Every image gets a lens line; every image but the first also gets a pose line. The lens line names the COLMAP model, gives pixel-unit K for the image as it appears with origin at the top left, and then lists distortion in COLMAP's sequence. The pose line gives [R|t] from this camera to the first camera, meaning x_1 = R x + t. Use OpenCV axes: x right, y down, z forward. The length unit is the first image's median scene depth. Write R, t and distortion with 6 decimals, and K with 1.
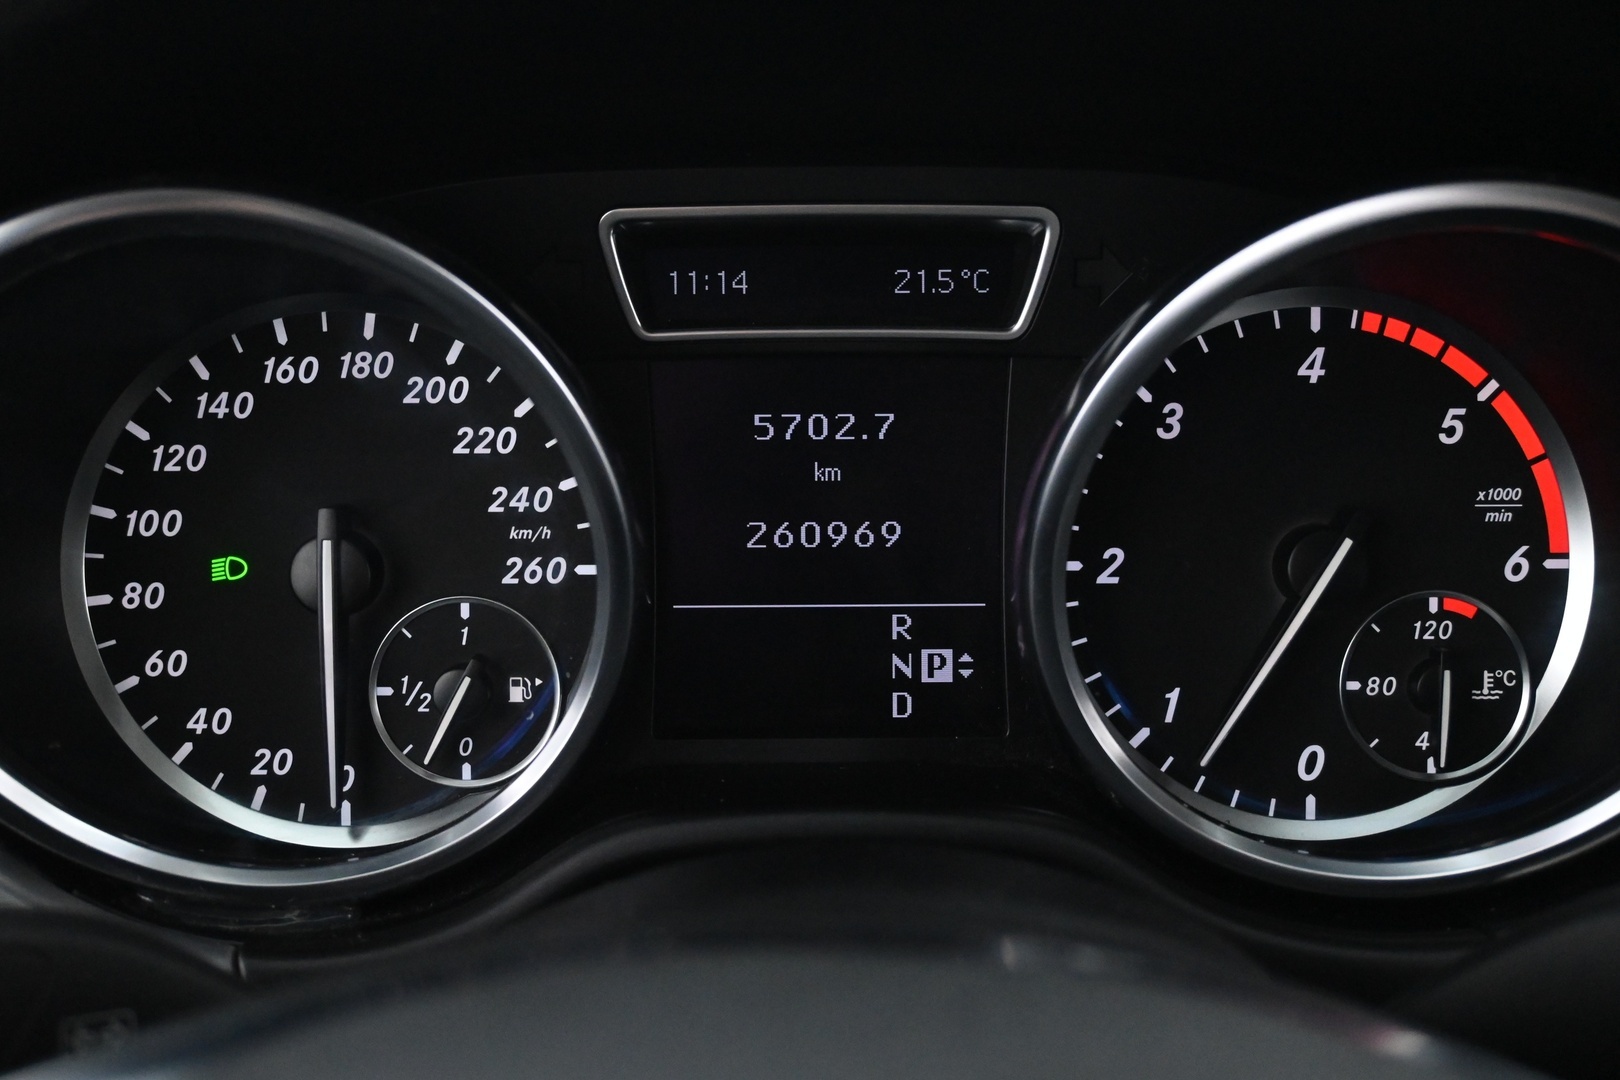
lens RADIAL K [[1920.4, 0, 810.4], [0, 1920.4, 541.3], [0, 0, 1]] dist [-0.003111, 0.000000]
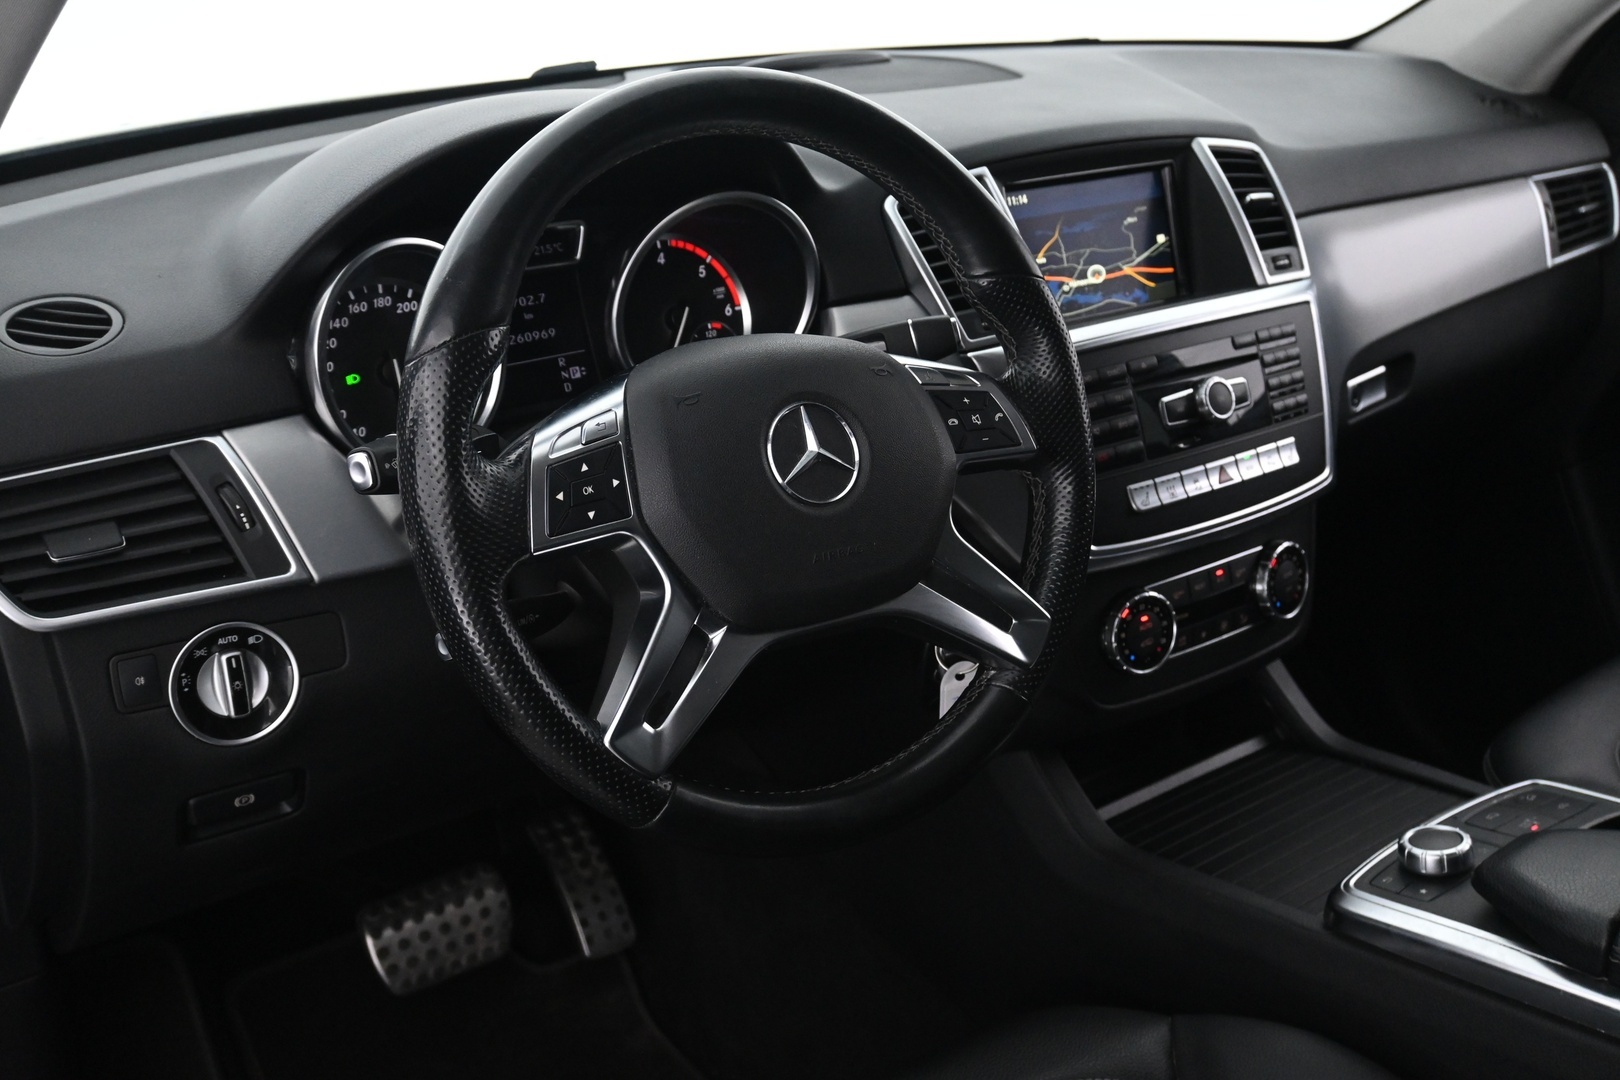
lens RADIAL K [[1616.7, 0, 806.3], [0, 1616.7, 529.8], [0, 0, 1]] dist [0.002322, 0.000000]
pose [[0.814033, -0.225043, 0.535449, -1.088928], [0.225234, 0.972058, 0.066126, 0.224745], [-0.535368, 0.066773, 0.841975, -1.374935]]
